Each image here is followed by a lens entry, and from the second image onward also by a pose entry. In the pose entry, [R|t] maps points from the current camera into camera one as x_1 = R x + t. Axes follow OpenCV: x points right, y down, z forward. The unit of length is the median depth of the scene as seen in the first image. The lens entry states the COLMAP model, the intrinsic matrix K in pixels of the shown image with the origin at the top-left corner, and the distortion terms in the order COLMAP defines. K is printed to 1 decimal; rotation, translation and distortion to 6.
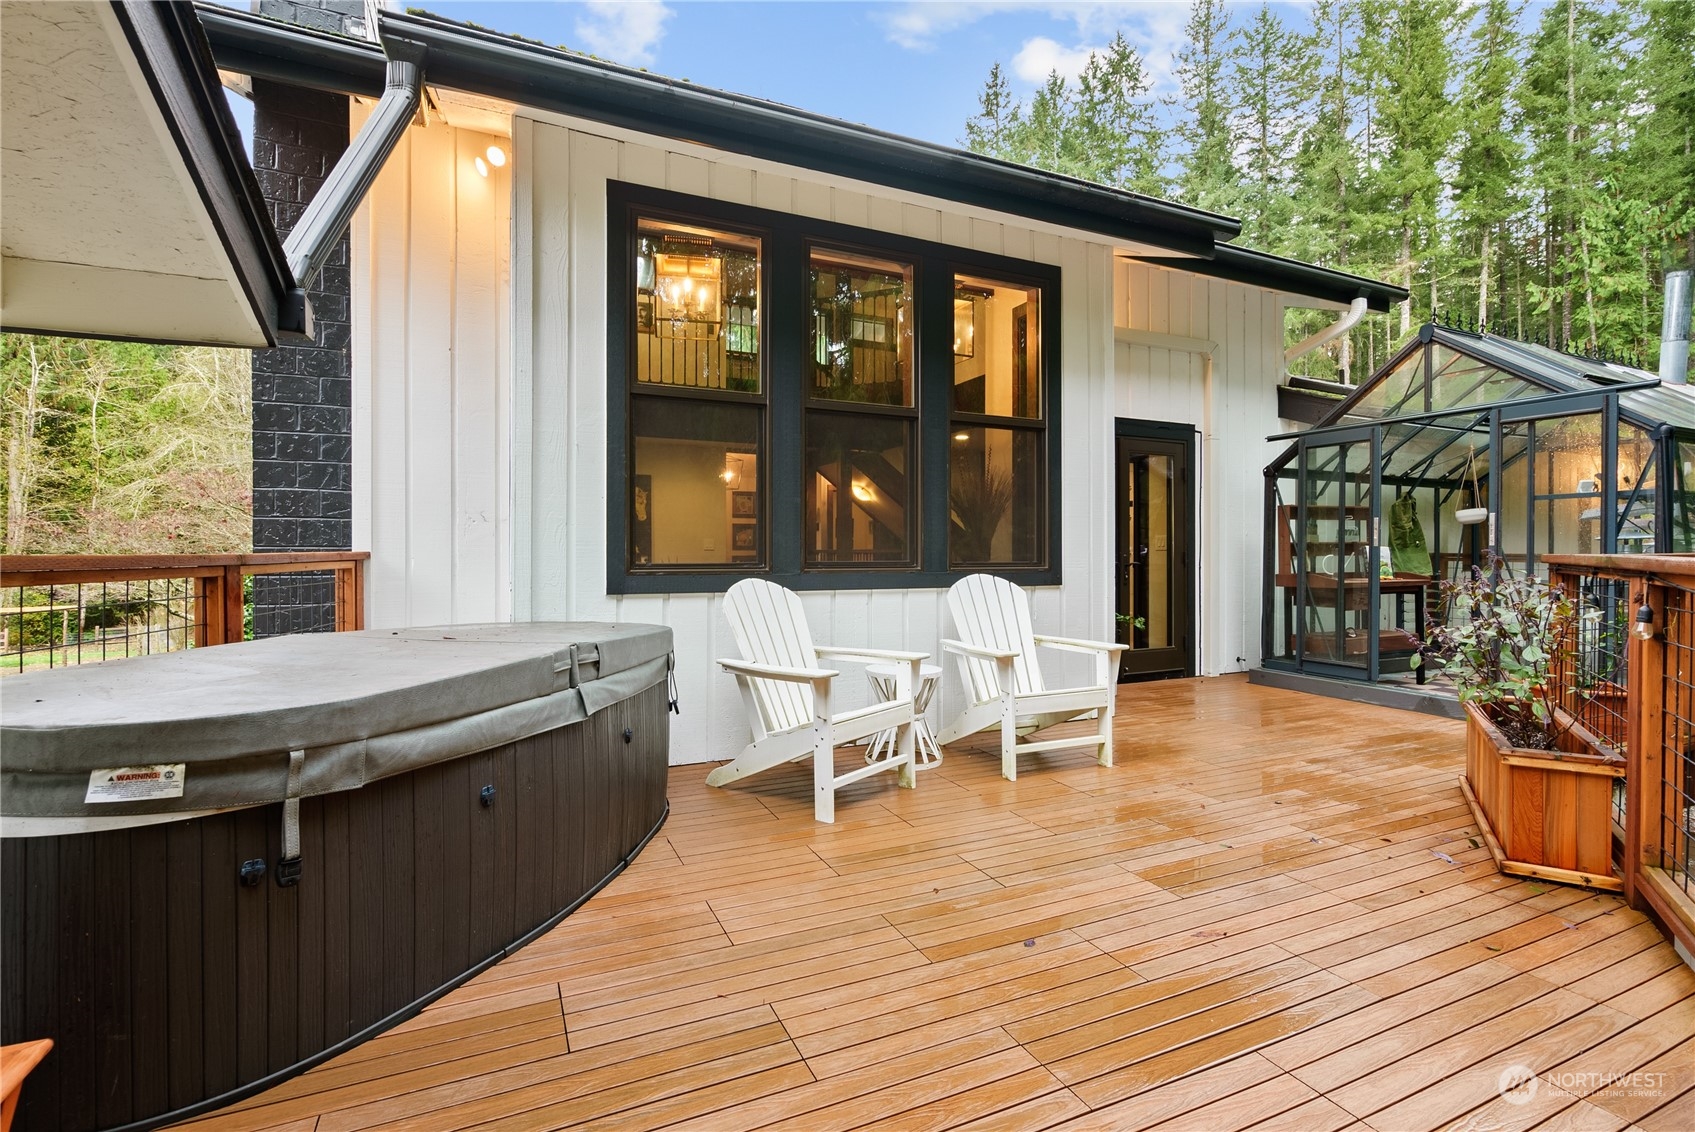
lens RADIAL K [[784.5, 0, 841.8], [0, 784.5, 549.8], [0, 0, 1]] dist [-0.005898, 0.002130]
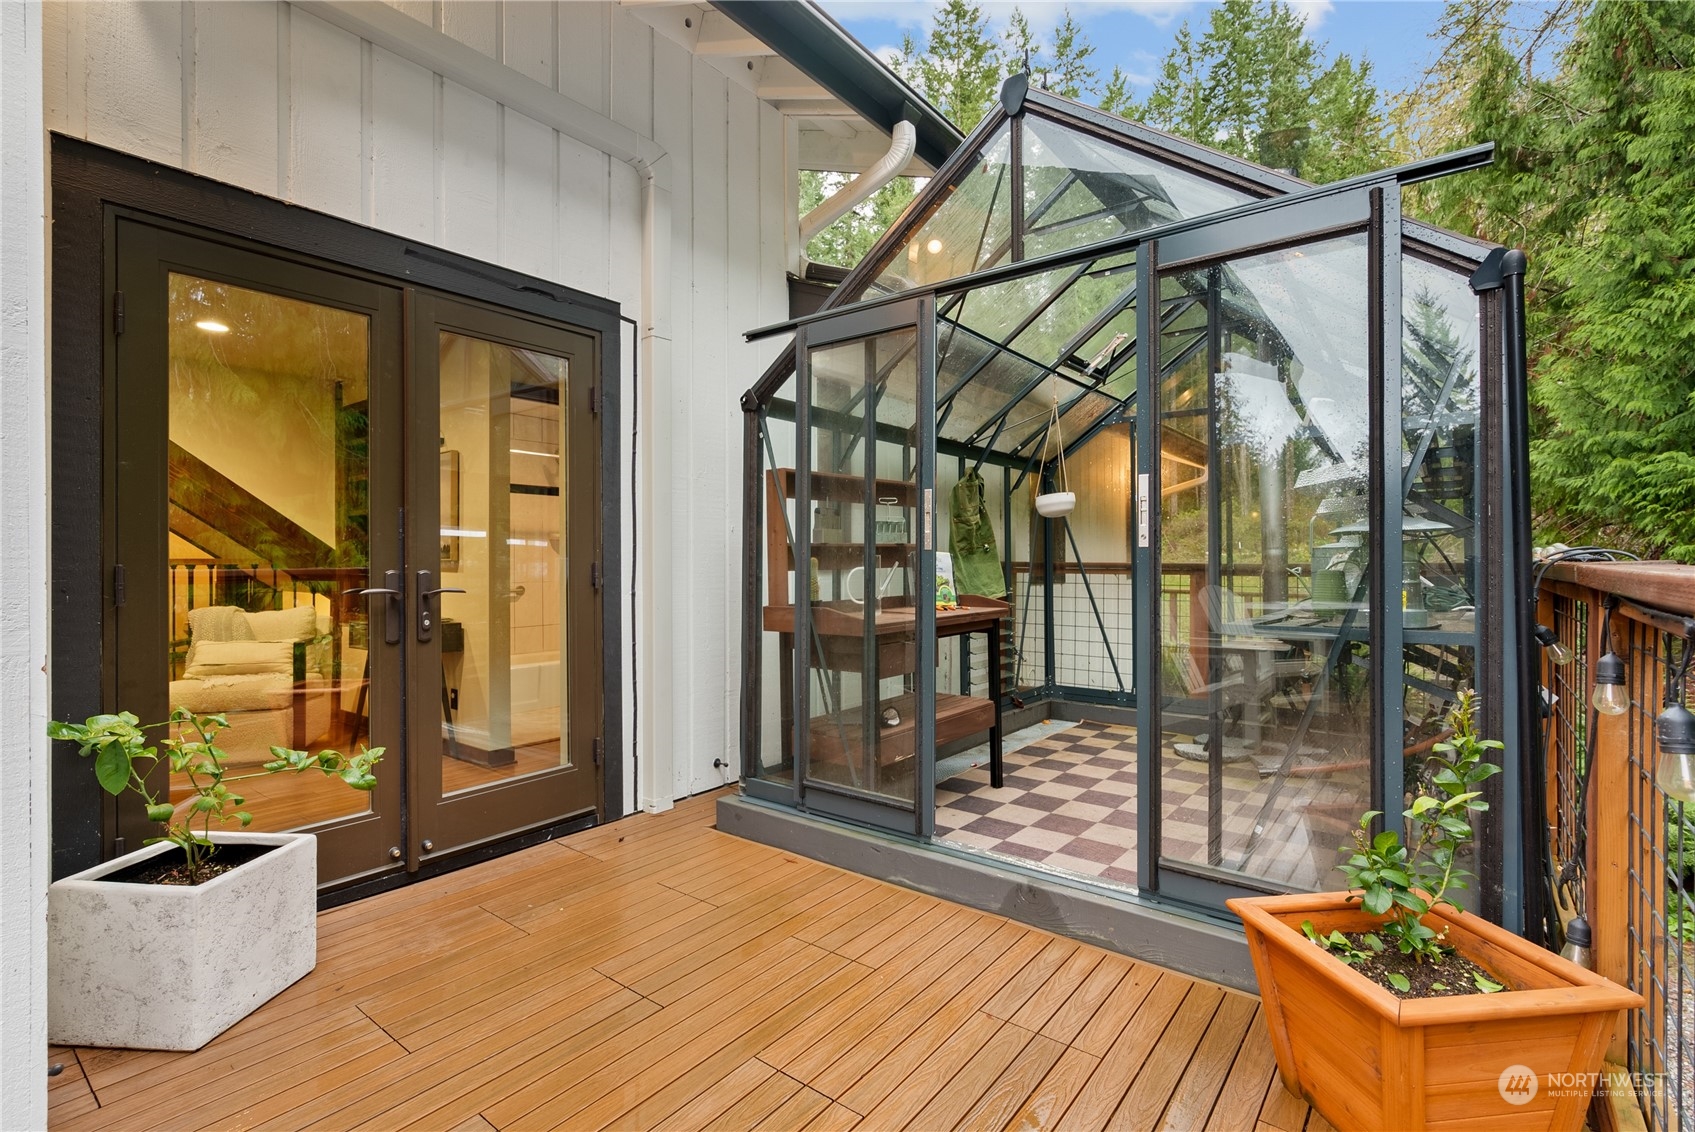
lens RADIAL K [[784.5, 0, 846.7], [0, 784.5, 562.7], [0, 0, 1]] dist [-0.005898, 0.002130]
pose [[0.886054, -0.006884, 0.463530, 0.351560], [0.005212, 0.999974, 0.004889, 0.000675], [-0.463552, -0.001917, 0.886068, 0.504922]]
